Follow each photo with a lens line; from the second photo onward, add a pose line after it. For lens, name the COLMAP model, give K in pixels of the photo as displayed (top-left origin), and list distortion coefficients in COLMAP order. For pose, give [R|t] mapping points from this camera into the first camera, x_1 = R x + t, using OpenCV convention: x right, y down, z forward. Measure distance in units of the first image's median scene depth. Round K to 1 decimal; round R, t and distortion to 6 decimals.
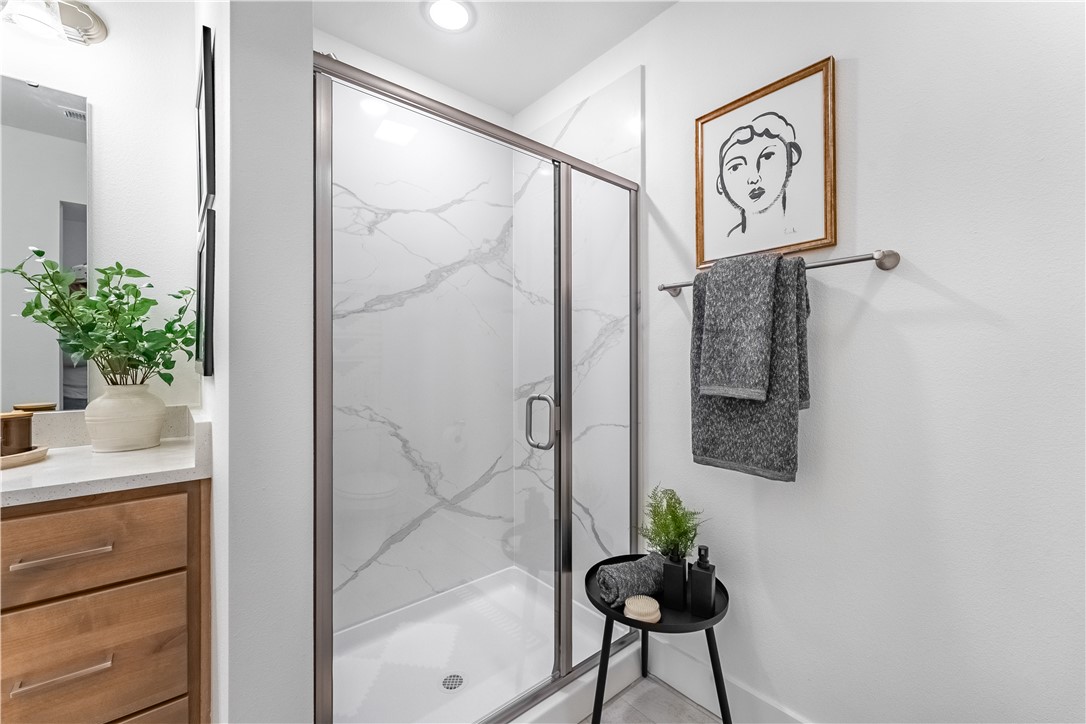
lens RADIAL K [[445.4, 0, 545.2], [0, 445.4, 357.0], [0, 0, 1]] dist [-0.000660, -0.000058]
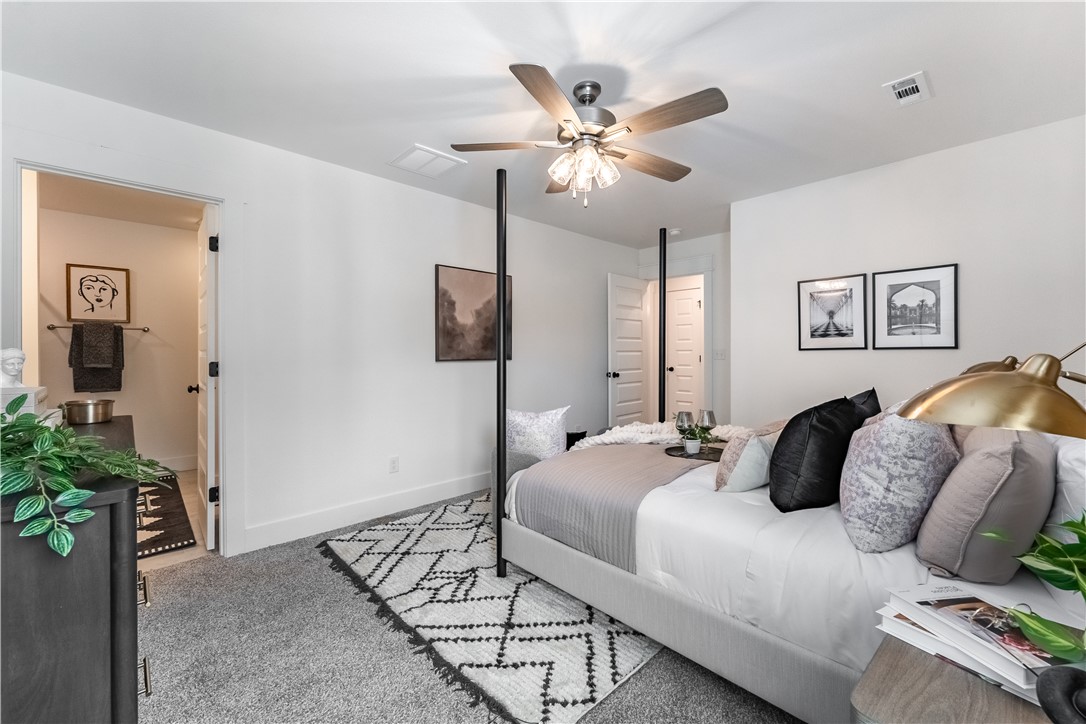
lens RADIAL K [[445.4, 0, 542.6], [0, 445.4, 356.6], [0, 0, 1]] dist [-0.000660, -0.000058]
pose [[-0.055518, -0.004033, 0.998450, -2.811066], [-0.003084, 0.999988, 0.003867, -0.009836], [-0.998453, -0.002865, -0.055530, -1.901435]]
